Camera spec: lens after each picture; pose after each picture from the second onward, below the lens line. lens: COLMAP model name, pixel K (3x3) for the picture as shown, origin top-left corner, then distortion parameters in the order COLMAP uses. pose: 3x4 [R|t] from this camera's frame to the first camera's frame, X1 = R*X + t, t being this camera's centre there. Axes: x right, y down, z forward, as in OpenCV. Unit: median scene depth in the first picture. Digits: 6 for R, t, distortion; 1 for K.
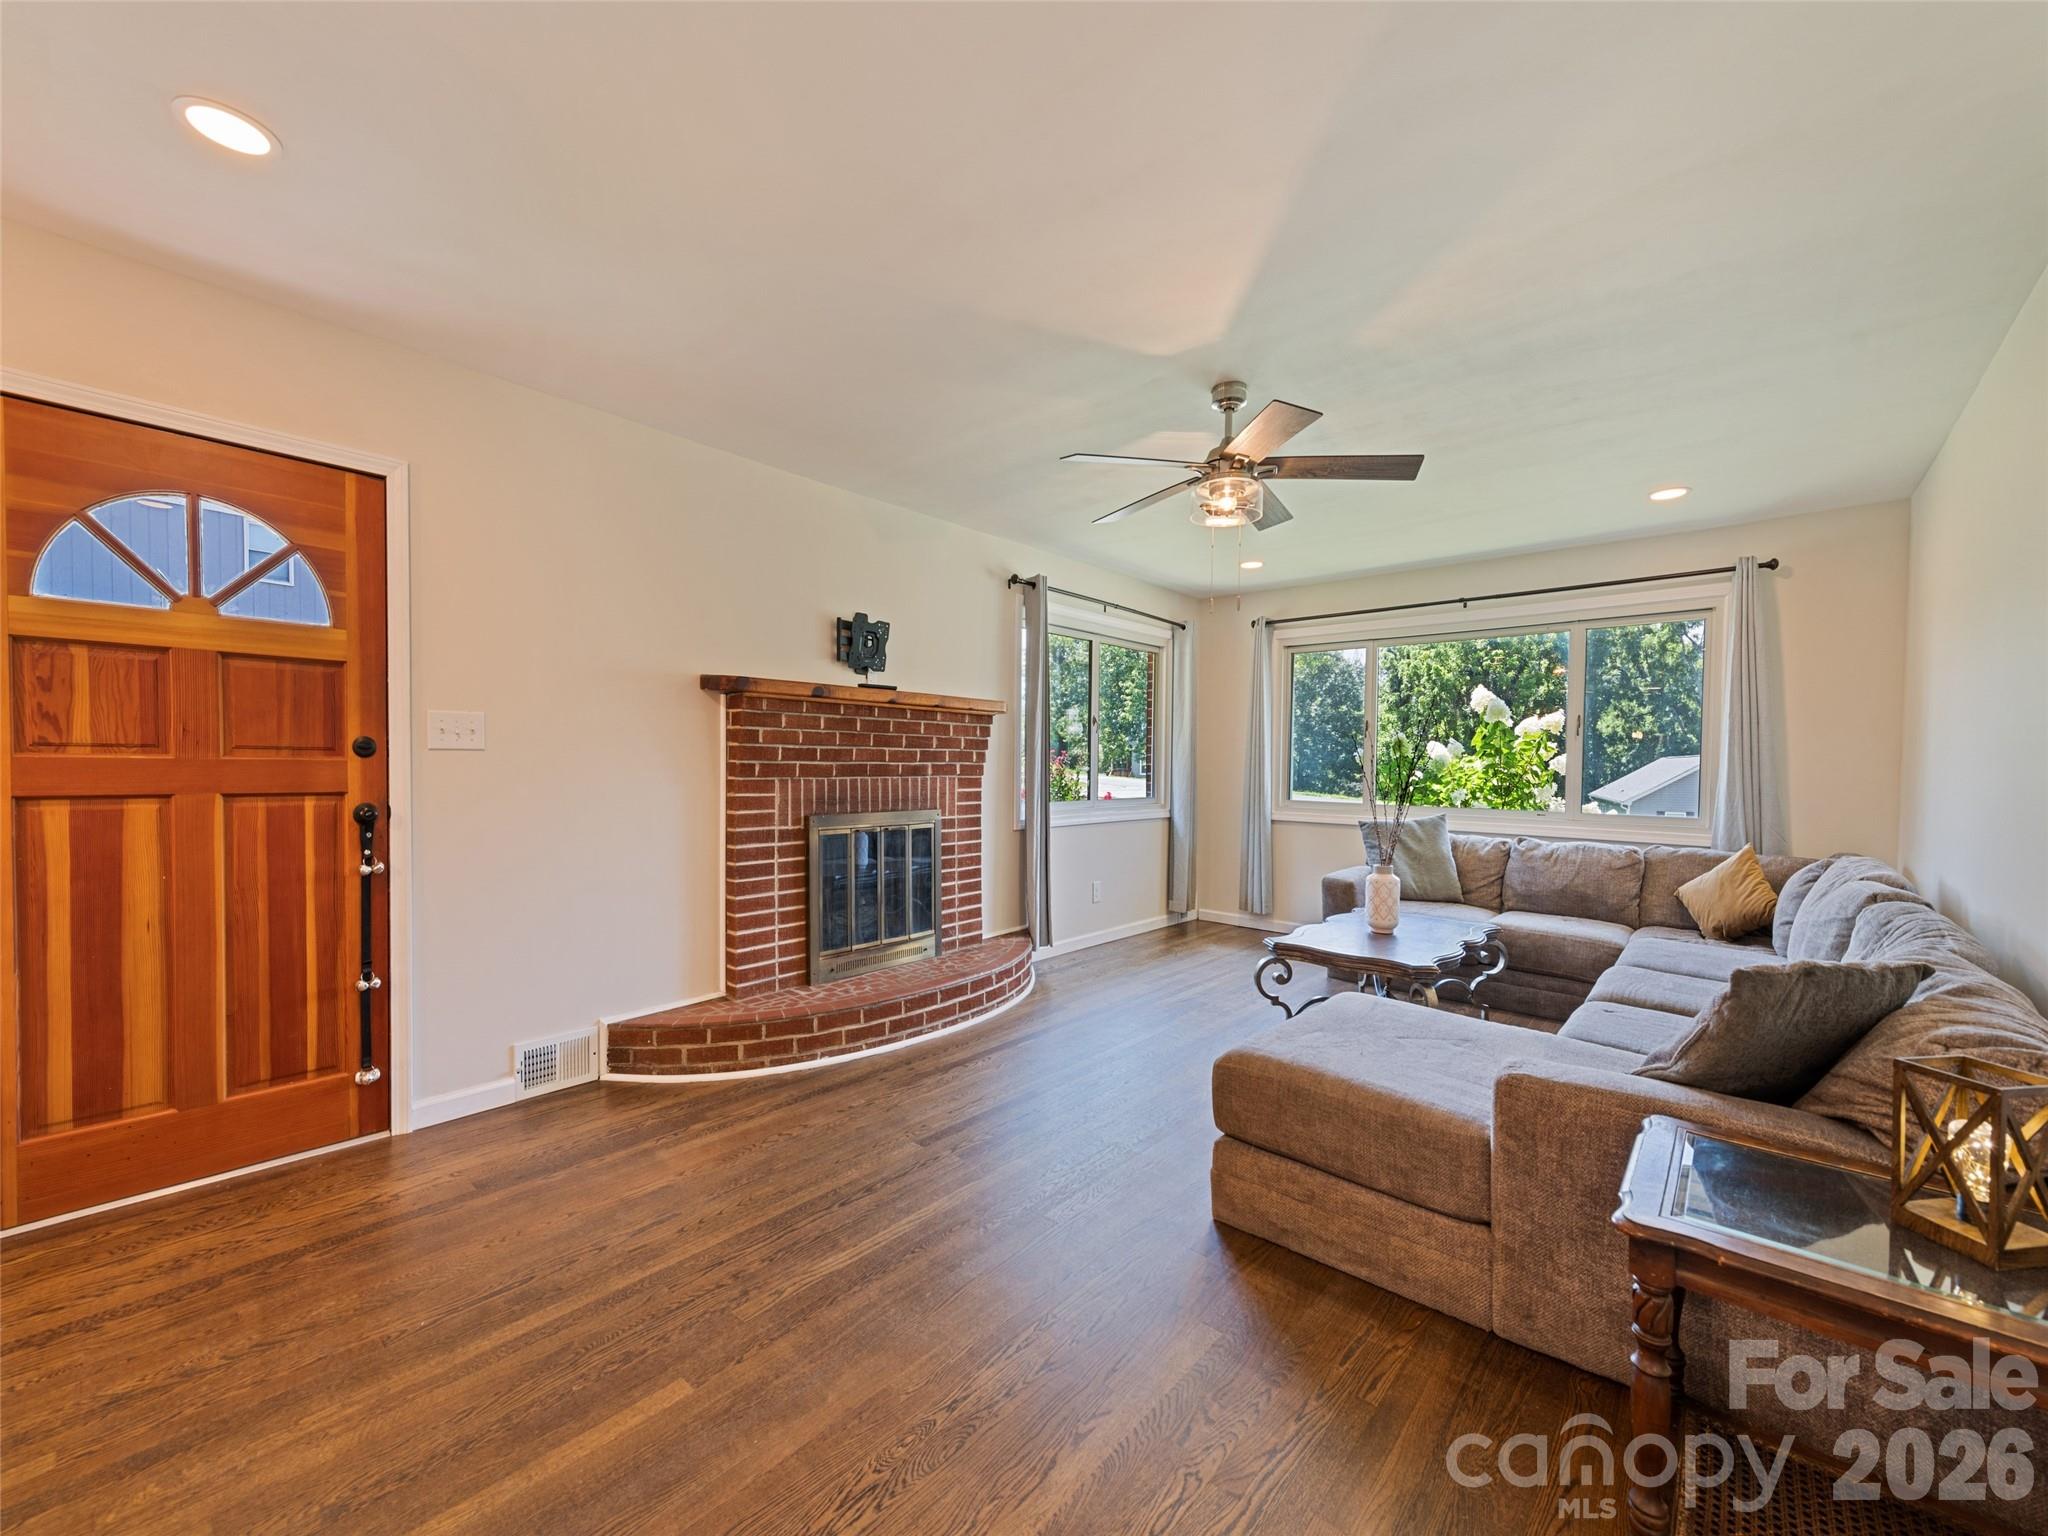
lens RADIAL K [[812.3, 0, 1027.0], [0, 812.3, 782.2], [0, 0, 1]] dist [0.008983, -0.001790]
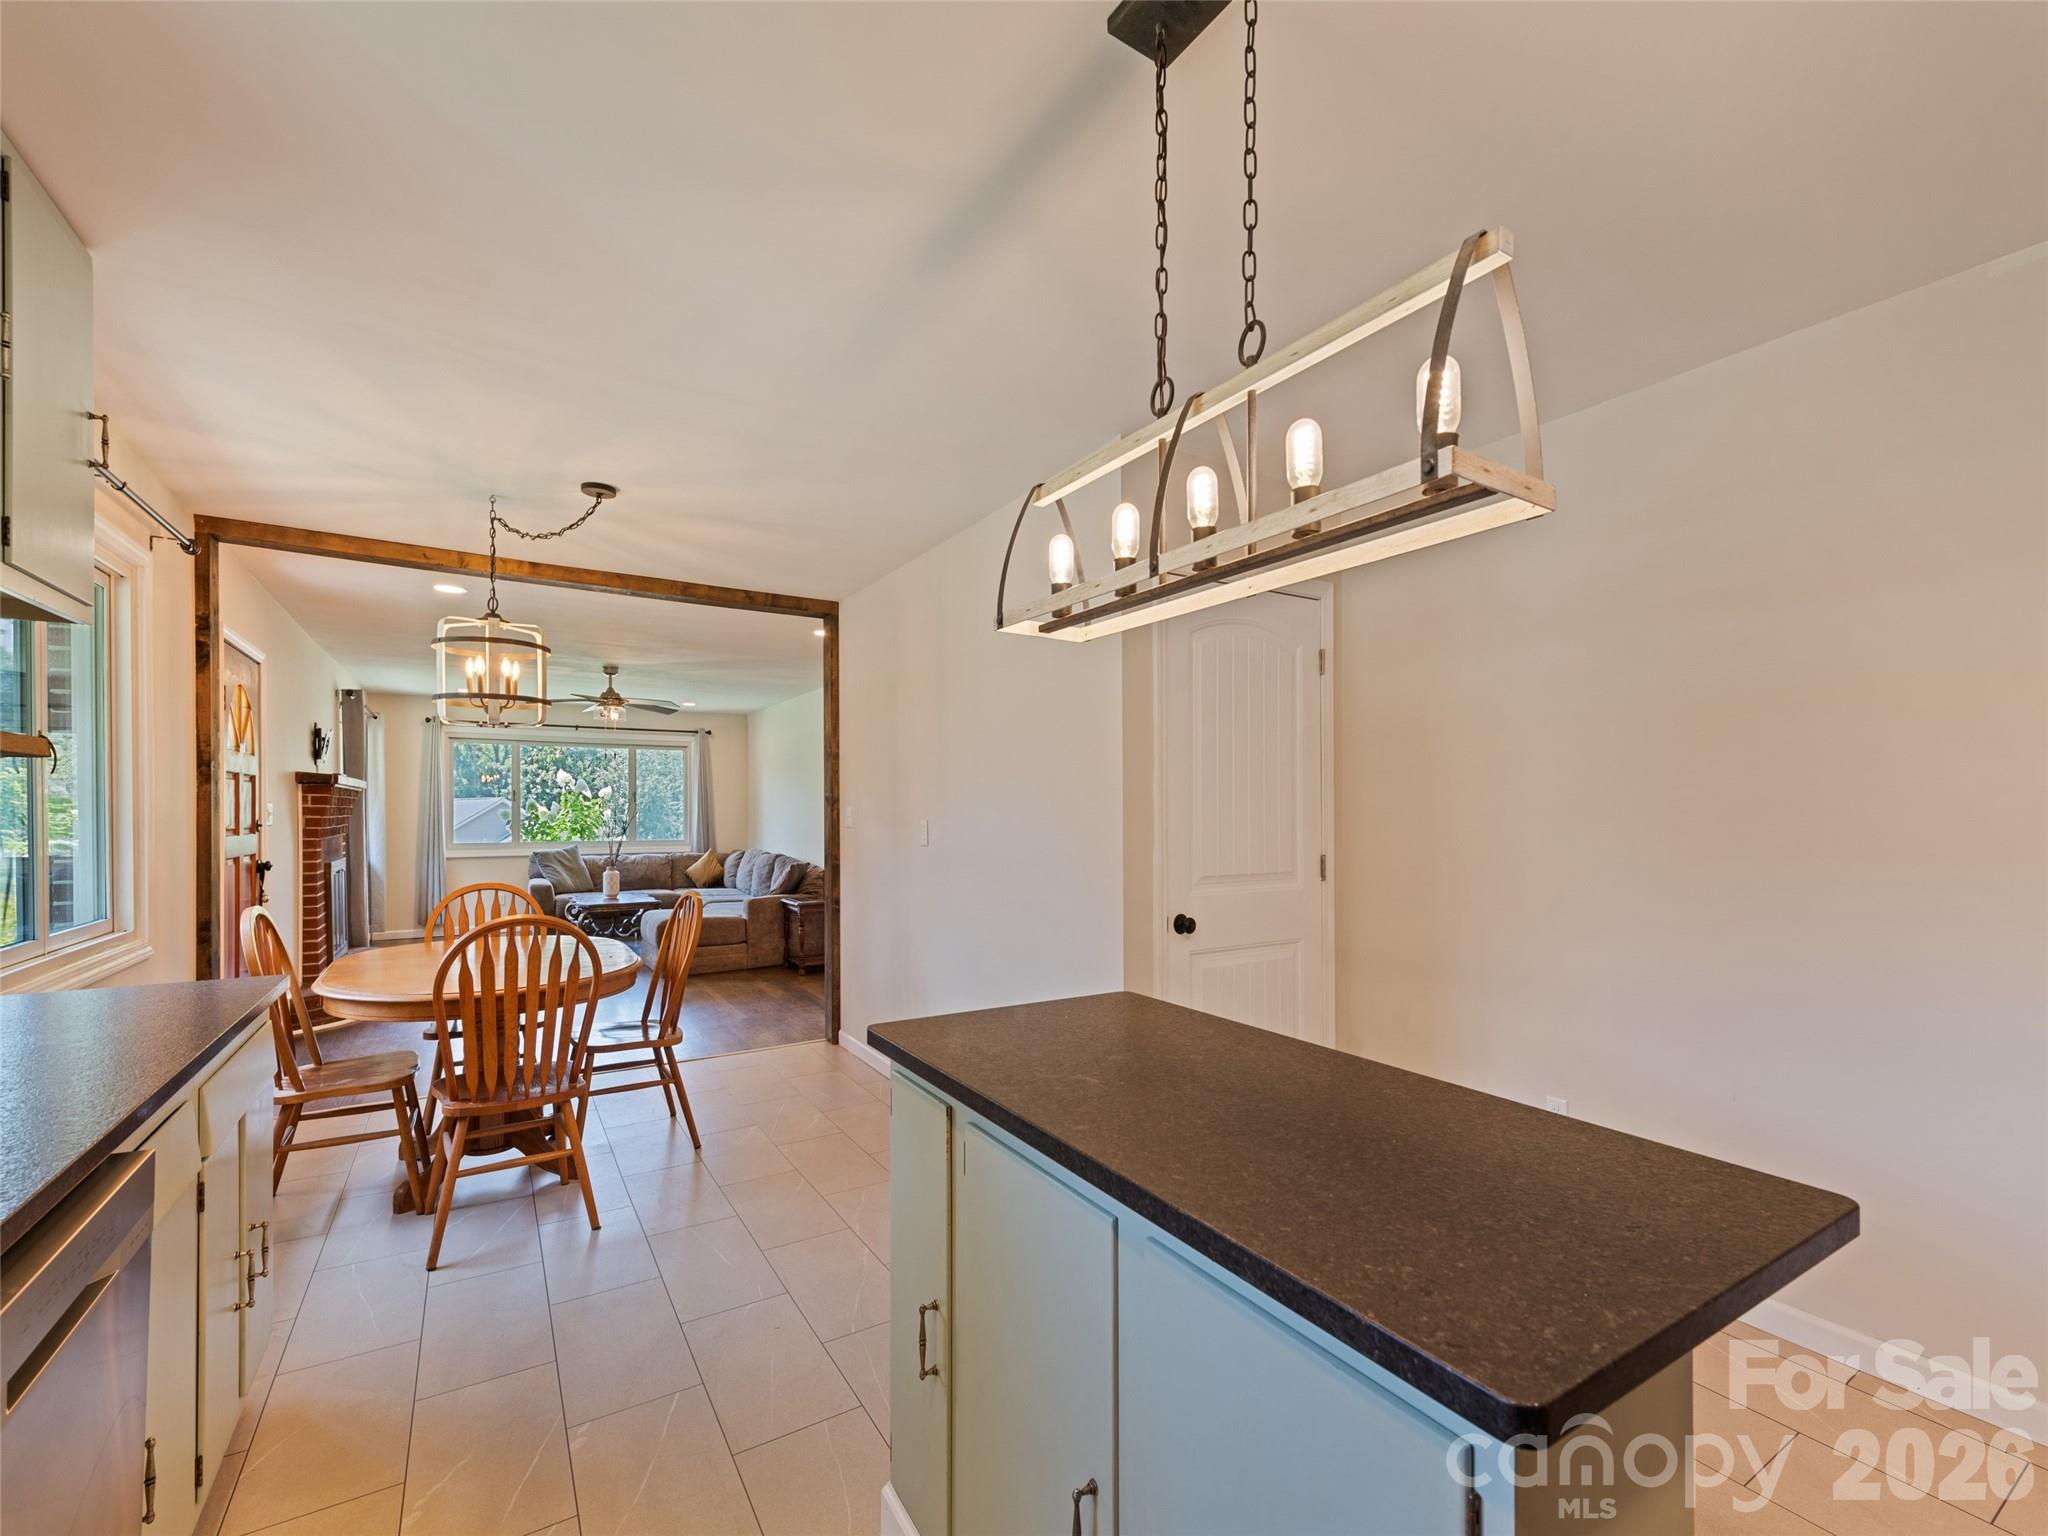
lens RADIAL K [[864.7, 0, 1039.0], [0, 864.7, 807.4], [0, 0, 1]] dist [0.012104, -0.004485]
pose [[0.271215, -0.009829, 0.962468, -1.418237], [0.026806, 0.999637, 0.002655, -0.029428], [-0.962145, 0.025080, 0.271381, -0.689224]]
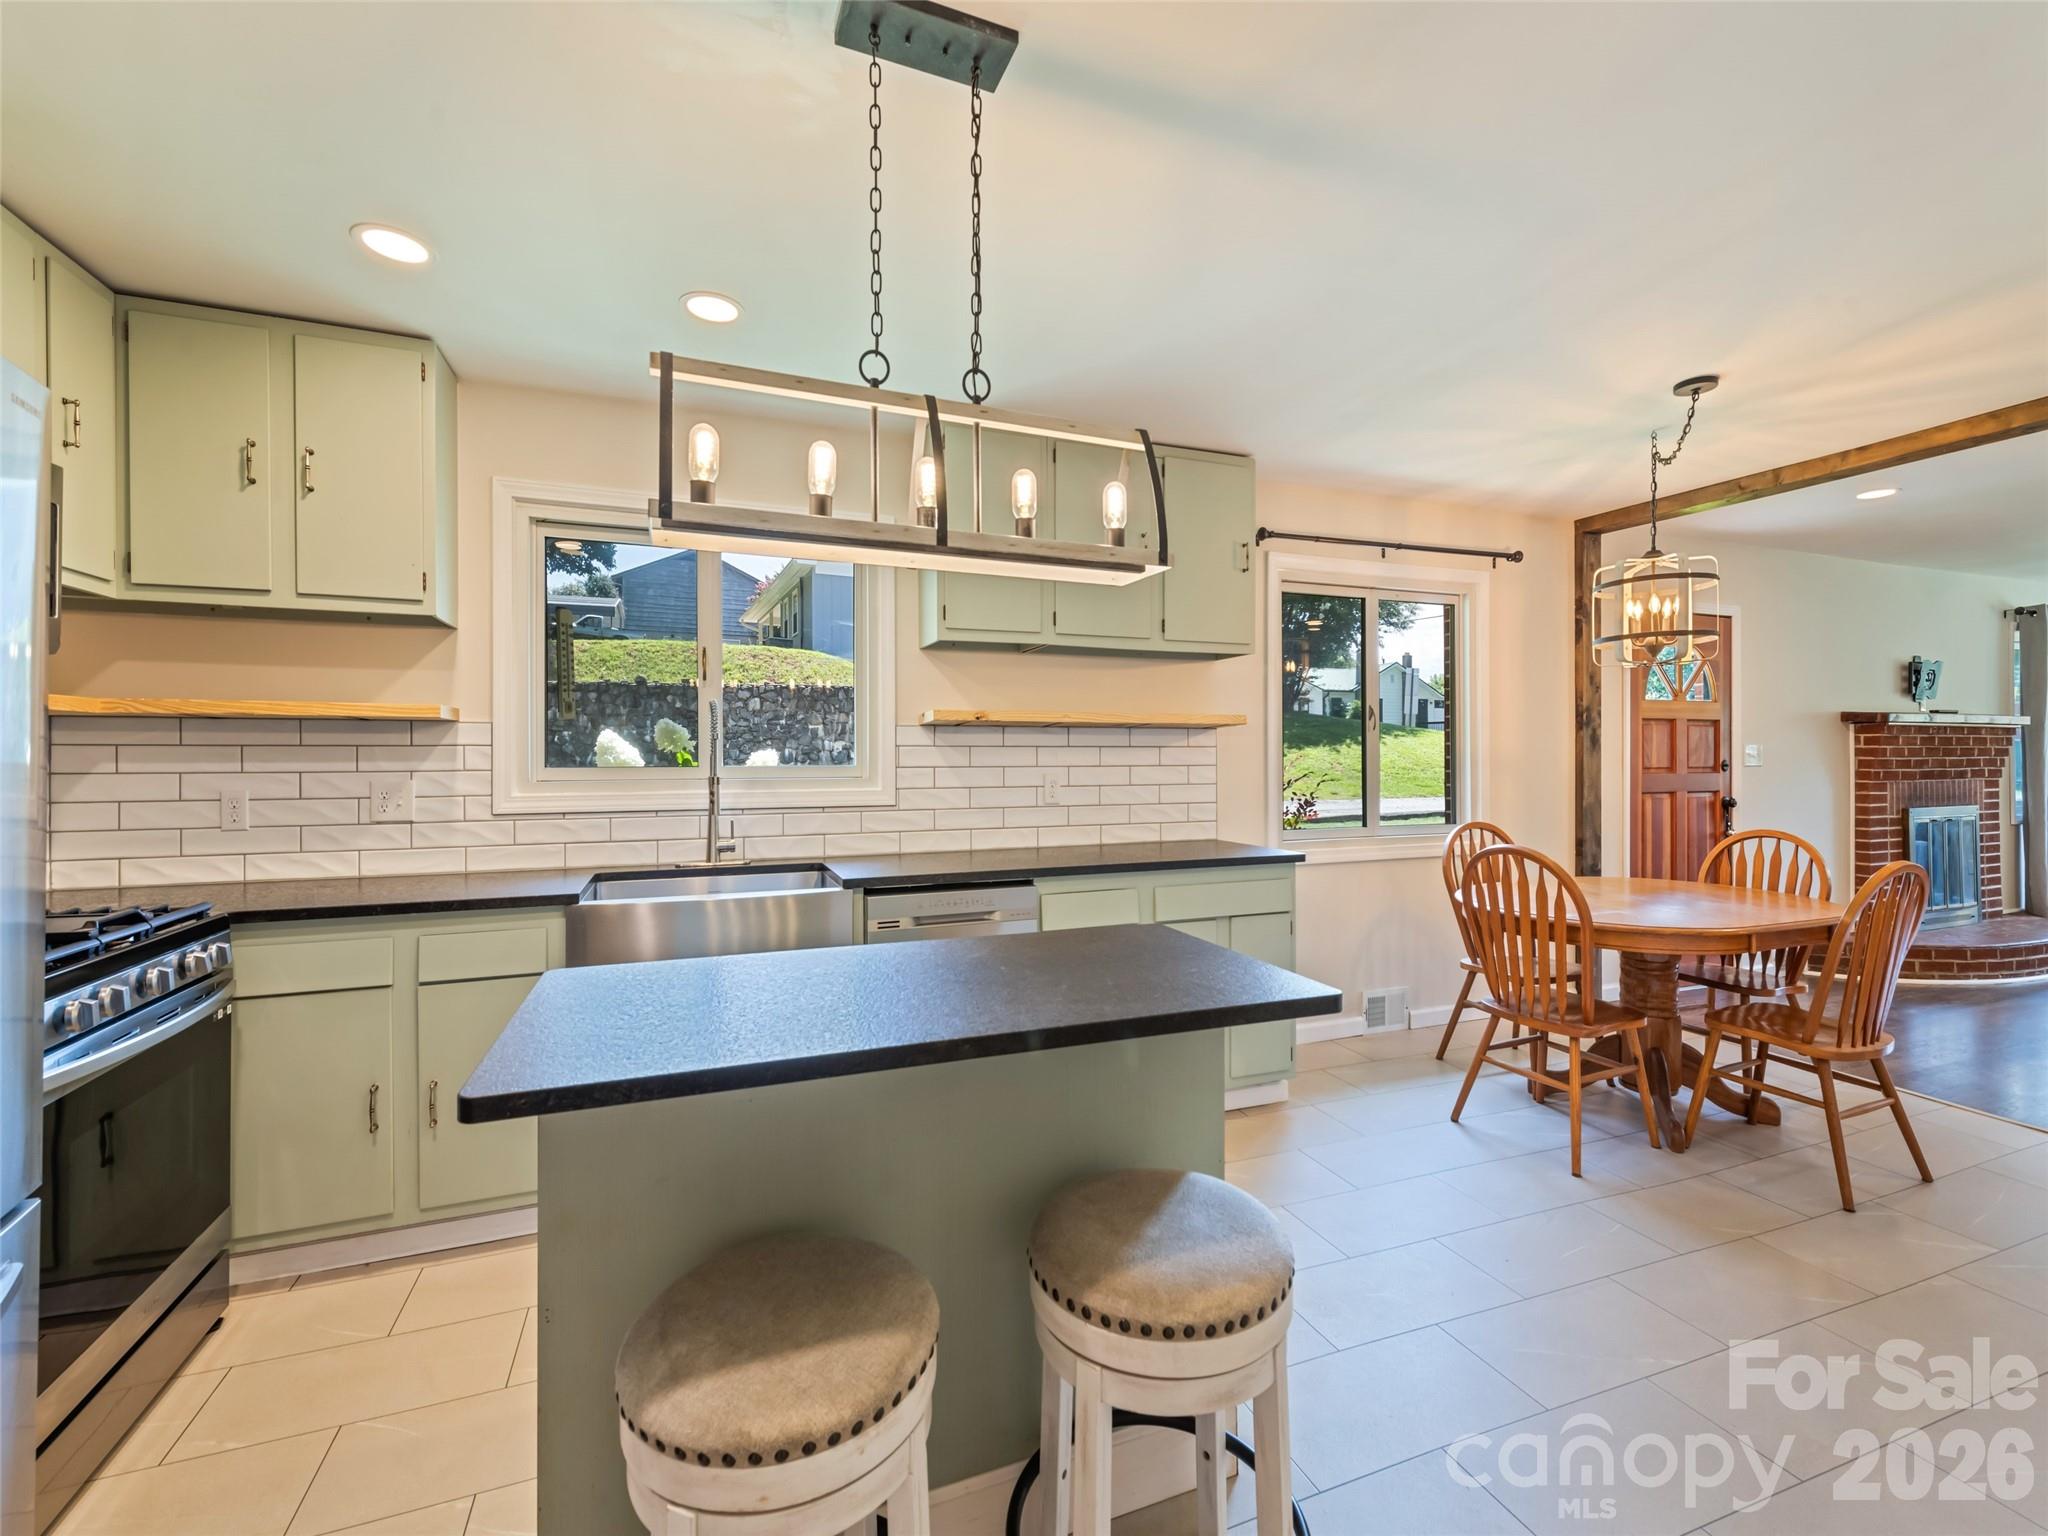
lens RADIAL K [[864.7, 0, 1024.6], [0, 864.7, 755.9], [0, 0, 1]] dist [0.012104, -0.004485]
pose [[0.884024, -0.015565, -0.467183, -0.872169], [0.003288, 0.999628, -0.027084, -0.012124], [0.467430, 0.022407, 0.883746, -0.980818]]
